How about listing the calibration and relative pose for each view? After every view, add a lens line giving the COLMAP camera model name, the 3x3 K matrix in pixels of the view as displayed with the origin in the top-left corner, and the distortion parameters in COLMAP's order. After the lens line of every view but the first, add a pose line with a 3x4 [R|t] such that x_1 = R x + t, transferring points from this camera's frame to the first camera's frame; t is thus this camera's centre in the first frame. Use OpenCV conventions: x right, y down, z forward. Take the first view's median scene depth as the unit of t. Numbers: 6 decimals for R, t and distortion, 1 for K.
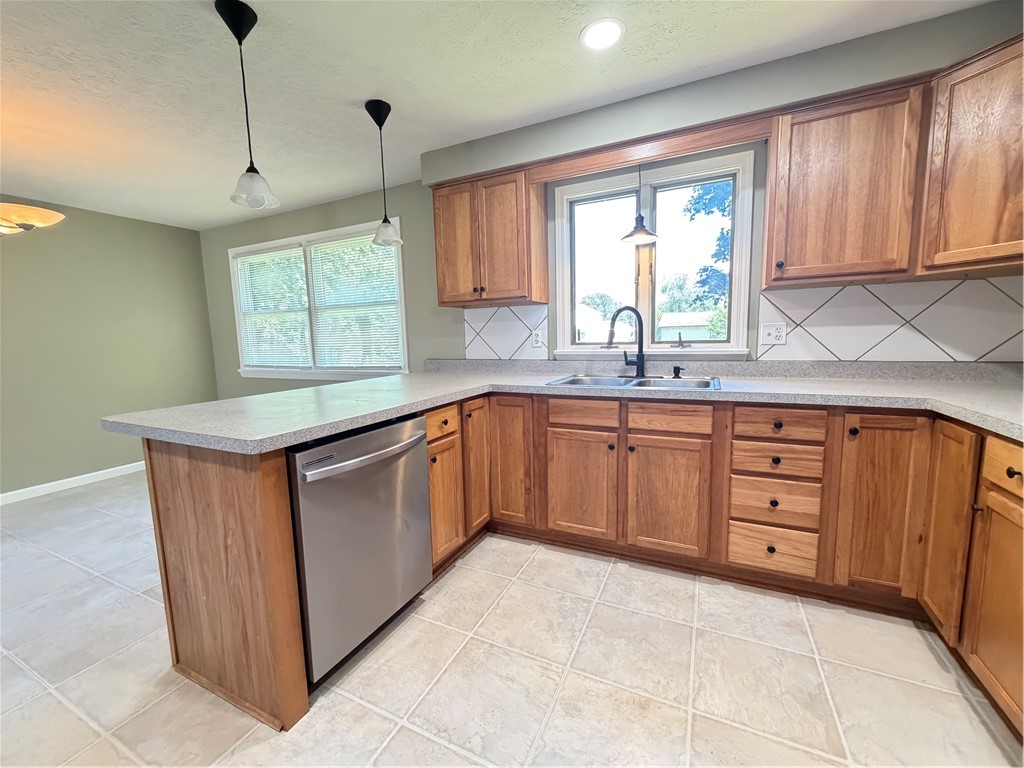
lens RADIAL K [[409.8, 0, 520.6], [0, 409.8, 386.1], [0, 0, 1]] dist [0.001615, -0.000046]
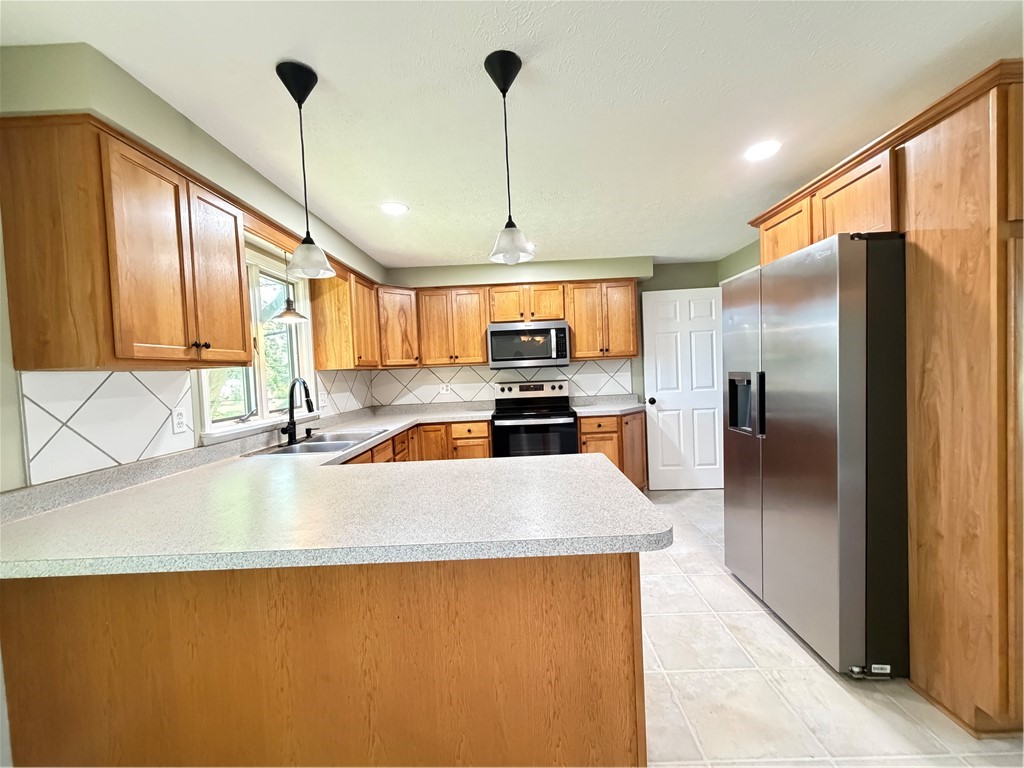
lens RADIAL K [[409.8, 0, 518.1], [0, 409.8, 383.8], [0, 0, 1]] dist [0.001615, -0.000046]
pose [[-0.415798, 0.013222, 0.909361, -0.922712], [0.165598, 0.984280, 0.061407, -0.141264], [-0.894254, 0.176121, -0.411451, 0.876492]]
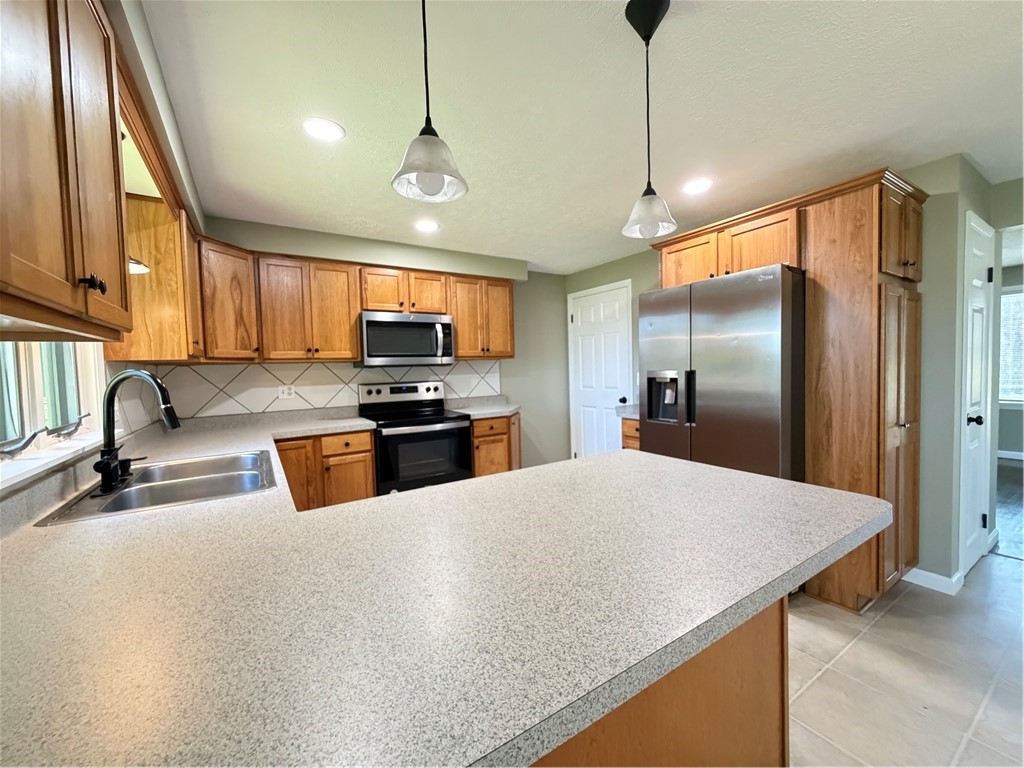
lens RADIAL K [[409.8, 0, 519.2], [0, 409.8, 384.3], [0, 0, 1]] dist [0.001615, -0.000046]
pose [[-0.846732, 0.026561, 0.531356, -0.528557], [0.113703, 0.984711, 0.131966, -0.179107], [-0.519727, 0.172157, -0.836807, 1.153172]]
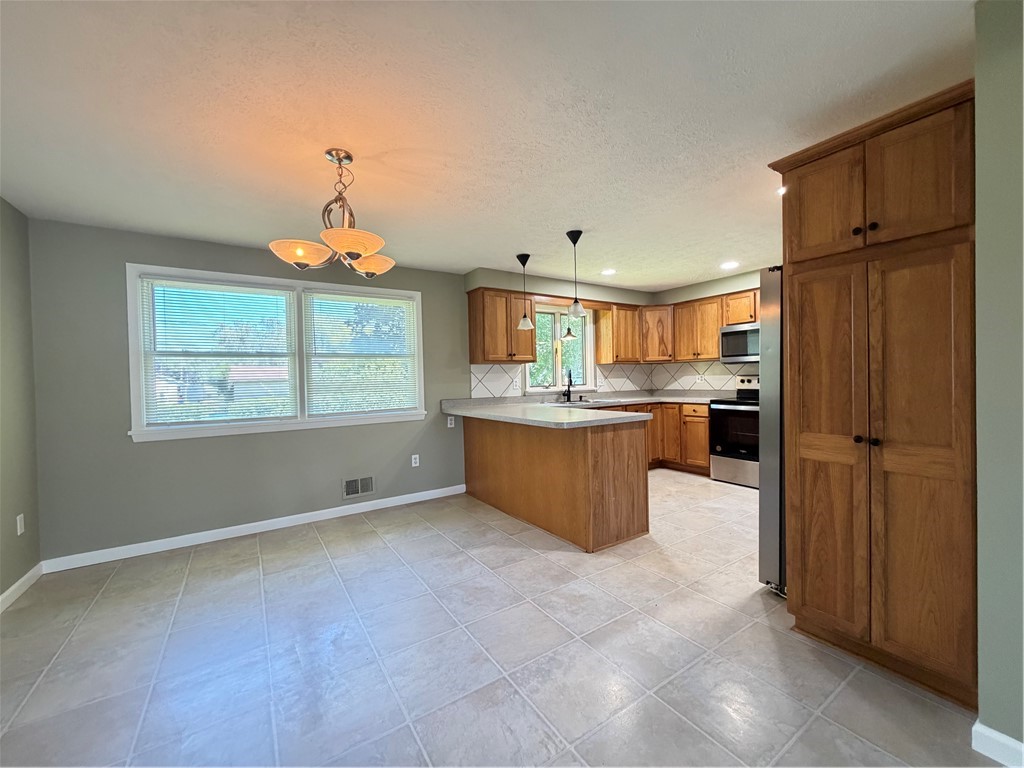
lens RADIAL K [[409.8, 0, 522.1], [0, 409.8, 384.7], [0, 0, 1]] dist [0.001615, -0.000046]
pose [[0.507172, -0.001037, 0.861844, -1.613615], [0.116750, 0.990864, -0.067512, 0.005542], [-0.853900, 0.134861, 0.502660, 0.140005]]
